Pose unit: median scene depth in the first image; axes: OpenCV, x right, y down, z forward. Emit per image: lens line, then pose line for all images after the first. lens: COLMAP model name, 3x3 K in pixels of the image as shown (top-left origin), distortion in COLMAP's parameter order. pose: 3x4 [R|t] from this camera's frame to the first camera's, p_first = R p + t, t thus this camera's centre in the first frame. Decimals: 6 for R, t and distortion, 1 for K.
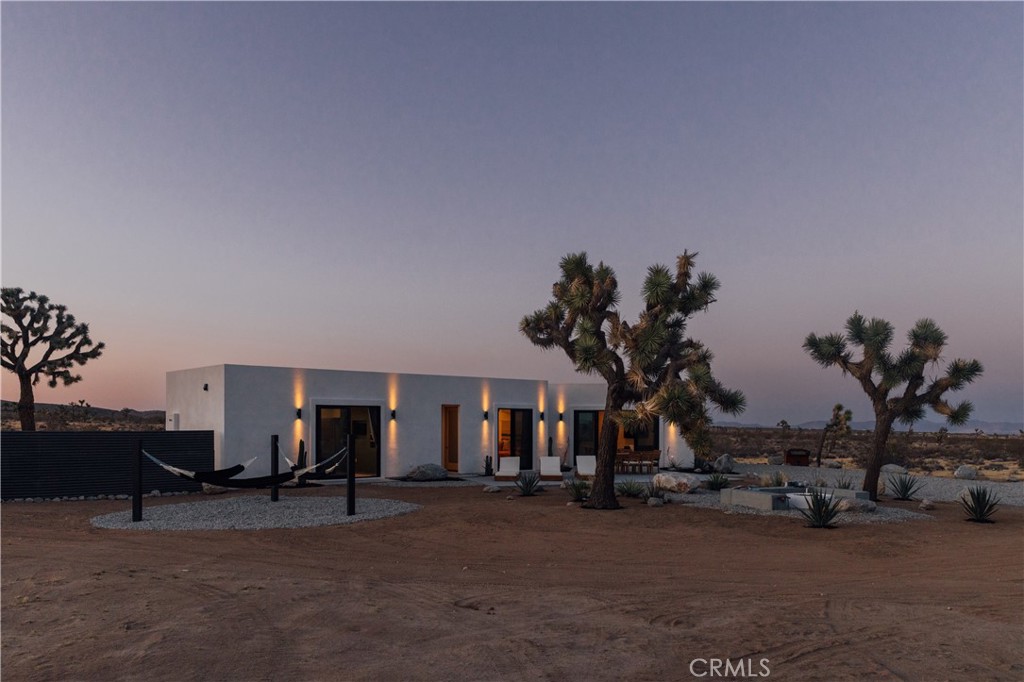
lens RADIAL K [[769.0, 0, 507.2], [0, 769.0, 338.2], [0, 0, 1]] dist [-0.009722, -0.001062]
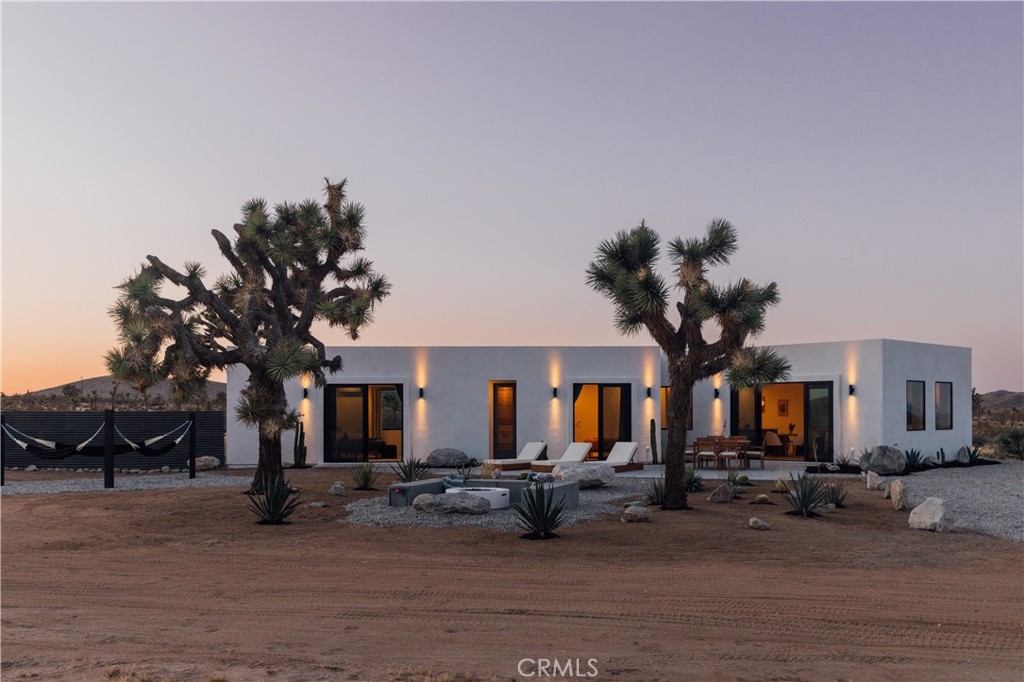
lens RADIAL K [[974.2, 0, 550.2], [0, 974.2, 403.8], [0, 0, 1]] dist [0.036599, 0.000000]
pose [[0.793940, -0.009783, -0.607917, 0.593343], [0.071720, 0.994397, 0.077664, 0.032514], [0.603751, -0.105261, 0.790193, 0.186605]]
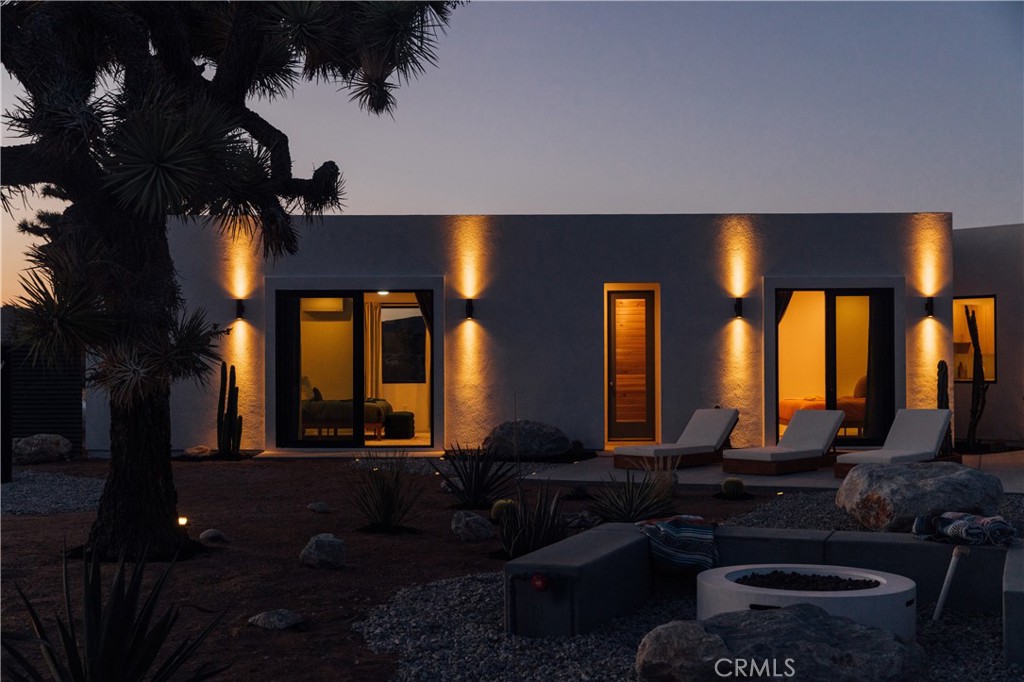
lens RADIAL K [[1369.9, 0, 517.9], [0, 1369.9, 351.5], [0, 0, 1]] dist [0.009931, 0.000000]
pose [[0.764218, -0.008117, -0.644907, 0.344959], [0.075446, 0.994181, 0.076891, 0.060403], [0.640530, -0.107417, 0.760383, 0.384071]]
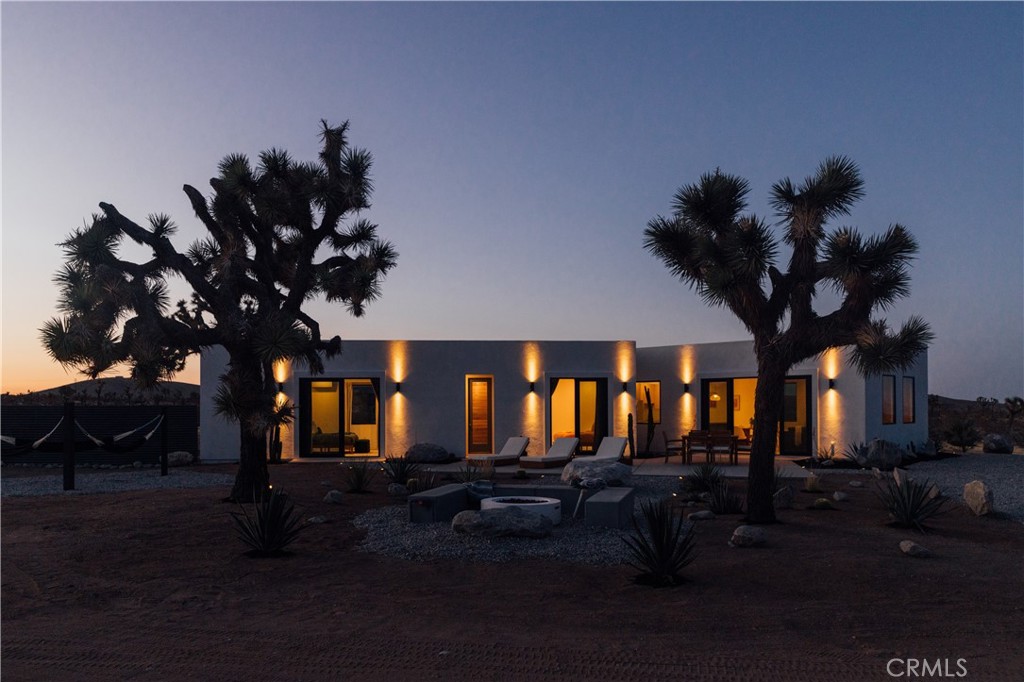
lens RADIAL K [[801.7, 0, 500.2], [0, 801.7, 404.6], [0, 0, 1]] dist [0.002730, 0.005214]
pose [[0.817982, -0.007874, -0.575190, 0.430747], [0.068614, 0.994103, 0.083968, 0.046314], [0.571137, -0.108151, 0.813699, 0.294403]]
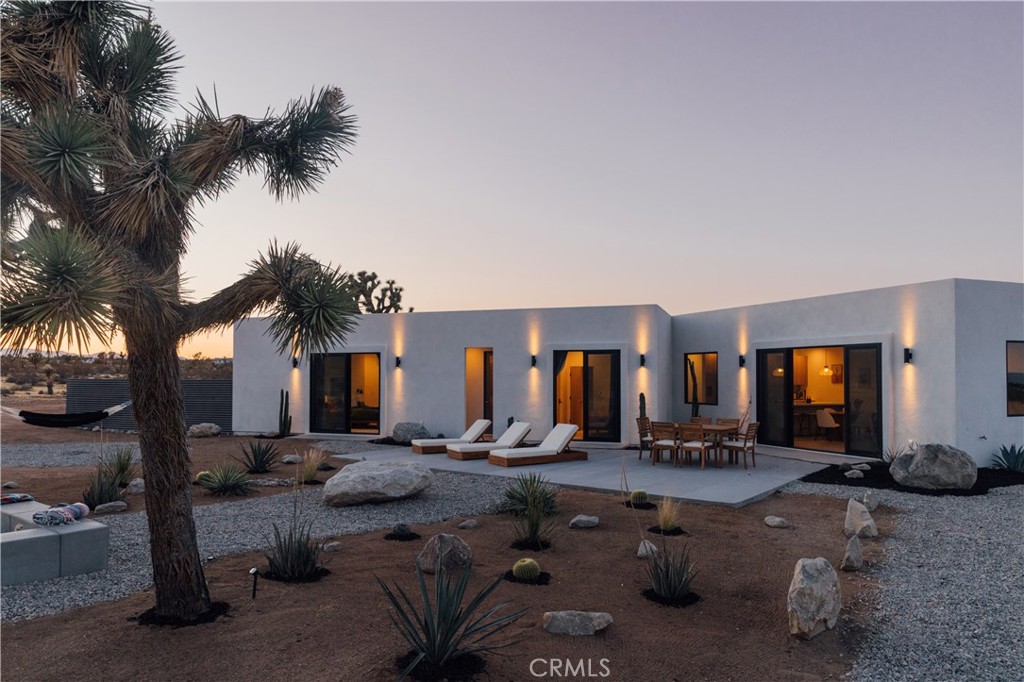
lens RADIAL K [[703.9, 0, 491.3], [0, 703.9, 357.4], [0, 0, 1]] dist [0.003721, 0.008828]
pose [[0.503981, -0.023466, -0.863396, 0.516255], [0.096186, 0.994938, 0.029105, 0.074834], [0.858342, -0.097715, 0.503687, 0.641610]]
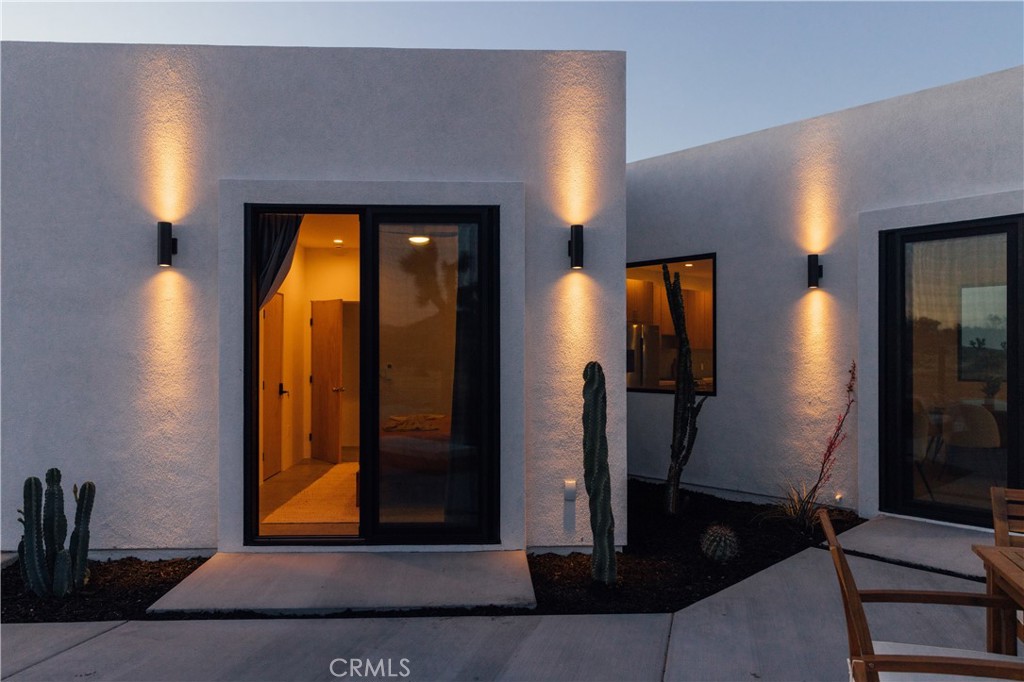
lens RADIAL K [[703.9, 0, 504.0], [0, 703.9, 358.1], [0, 0, 1]] dist [0.003721, 0.008828]
pose [[0.787868, 0.002934, -0.615838, 0.141161], [0.069679, 0.993143, 0.093874, 0.117955], [0.611890, -0.116871, 0.782261, 0.917579]]
